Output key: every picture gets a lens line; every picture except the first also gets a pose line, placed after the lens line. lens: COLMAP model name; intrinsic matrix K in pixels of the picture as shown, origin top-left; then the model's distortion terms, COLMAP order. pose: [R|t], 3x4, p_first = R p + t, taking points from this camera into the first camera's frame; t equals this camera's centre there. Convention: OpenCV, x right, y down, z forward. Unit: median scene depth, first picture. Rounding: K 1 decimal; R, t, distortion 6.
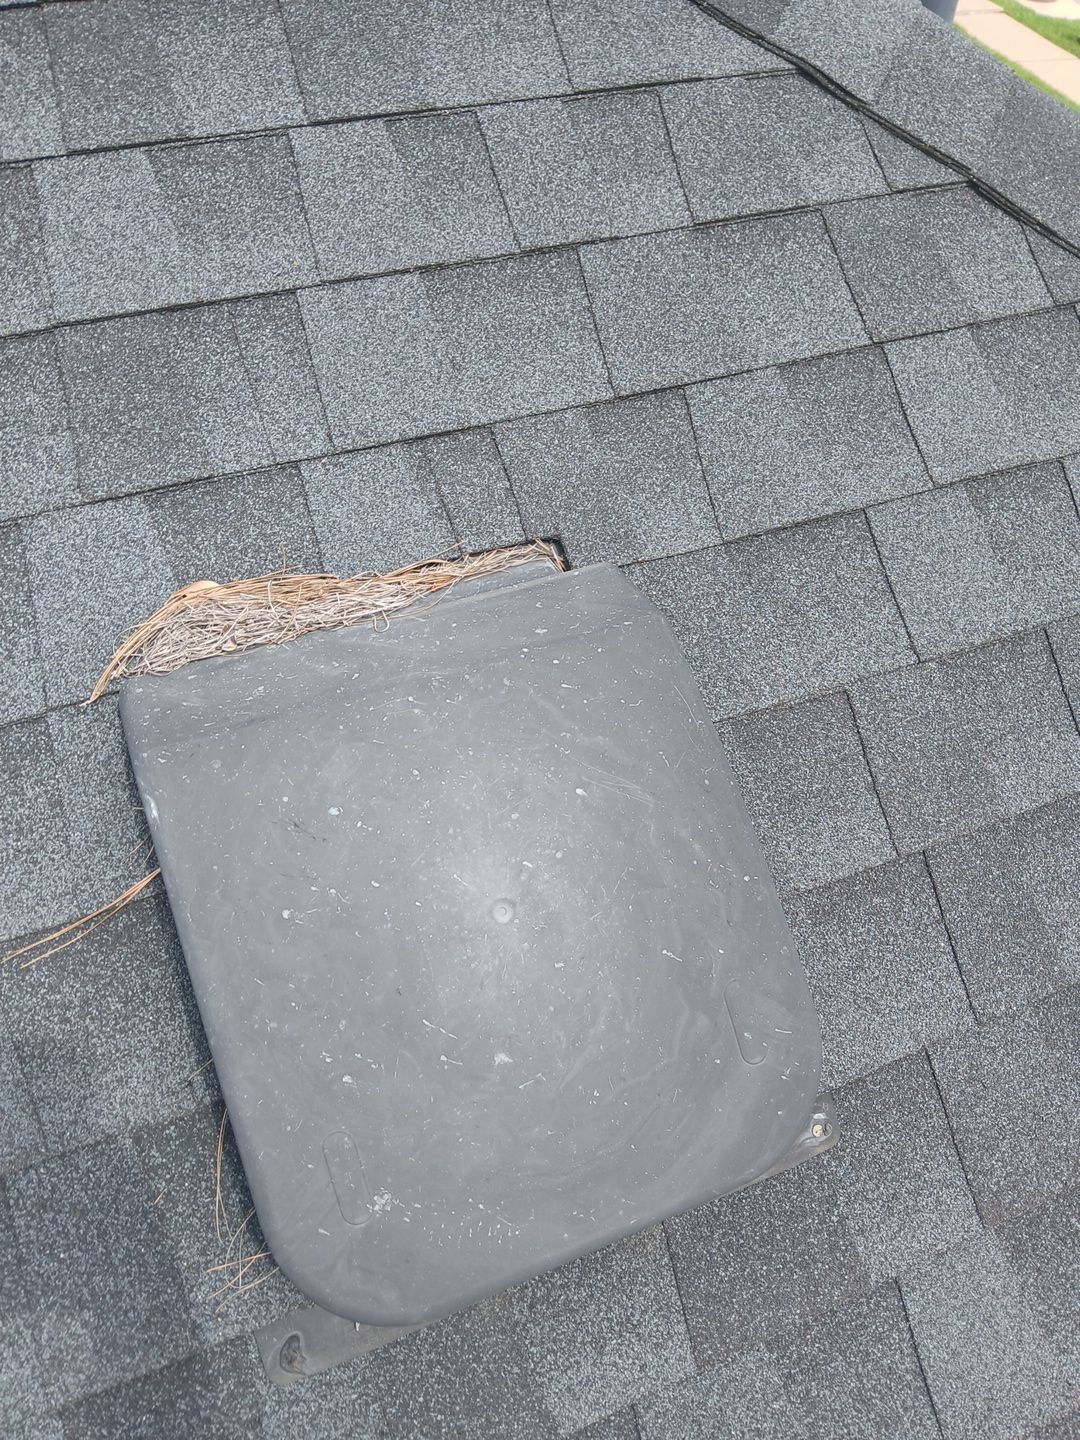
lens RADIAL K [[1093.1, 0, 529.6], [0, 1093.1, 761.6], [0, 0, 1]] dist [0.005113, -0.028715]
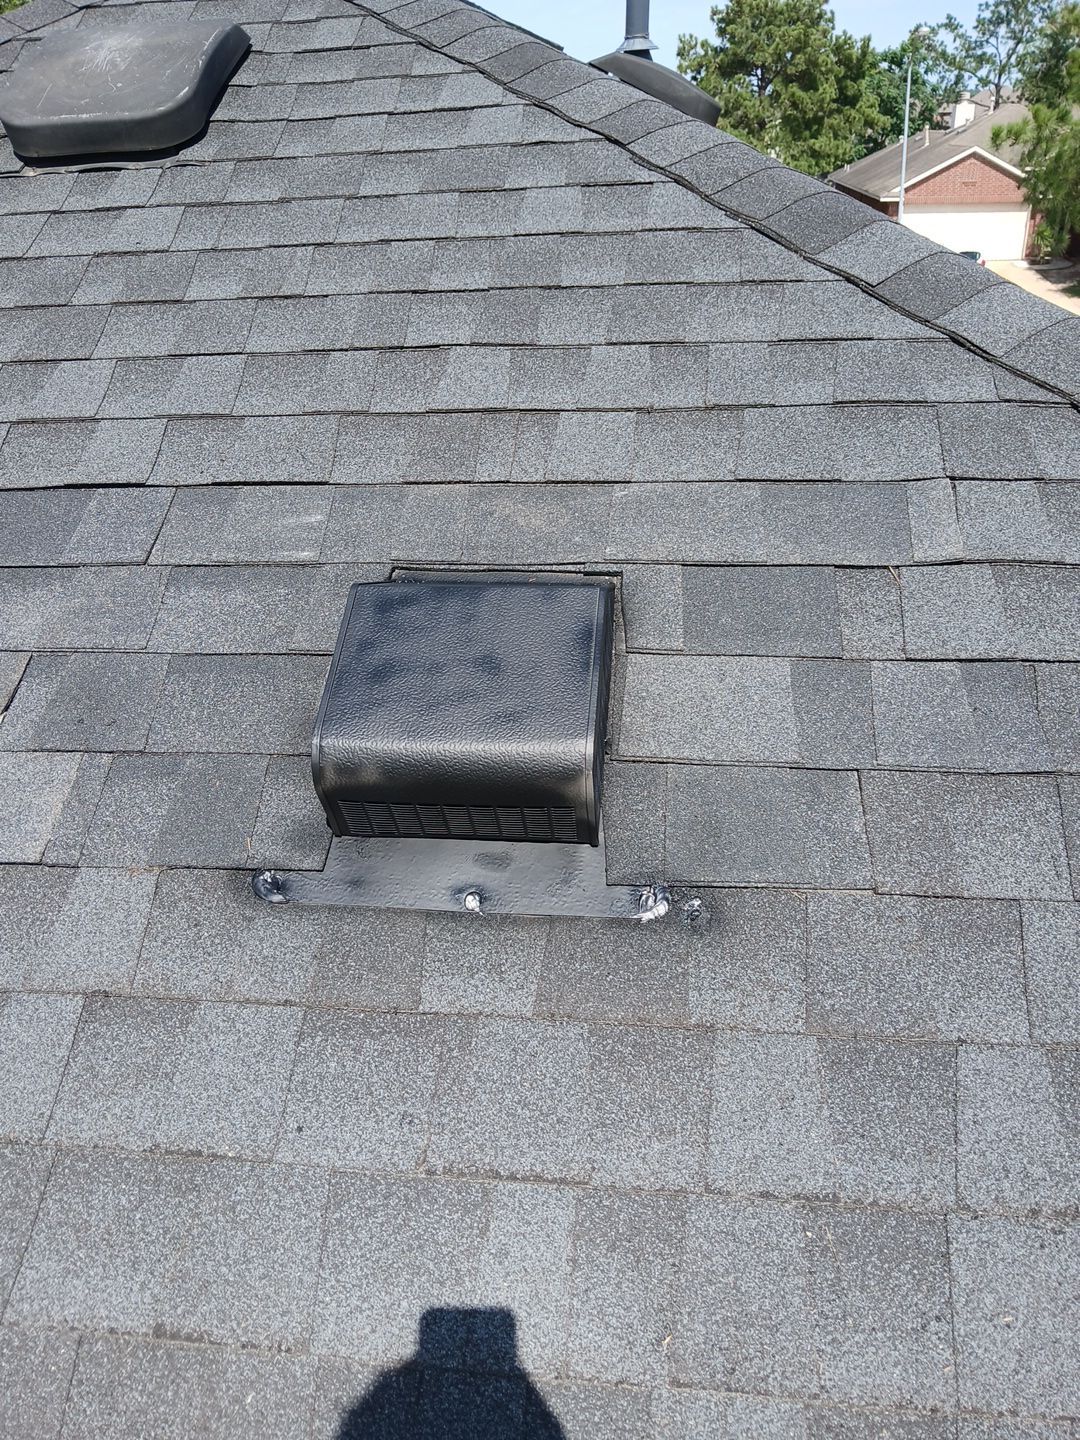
lens RADIAL K [[1178.3, 0, 571.1], [0, 1178.3, 750.8], [0, 0, 1]] dist [0.022403, -0.065695]
pose [[0.874585, 0.136859, -0.465156, 0.772977], [-0.322902, 0.880057, -0.348187, 0.713212], [0.361711, 0.454719, 0.813877, -0.277224]]
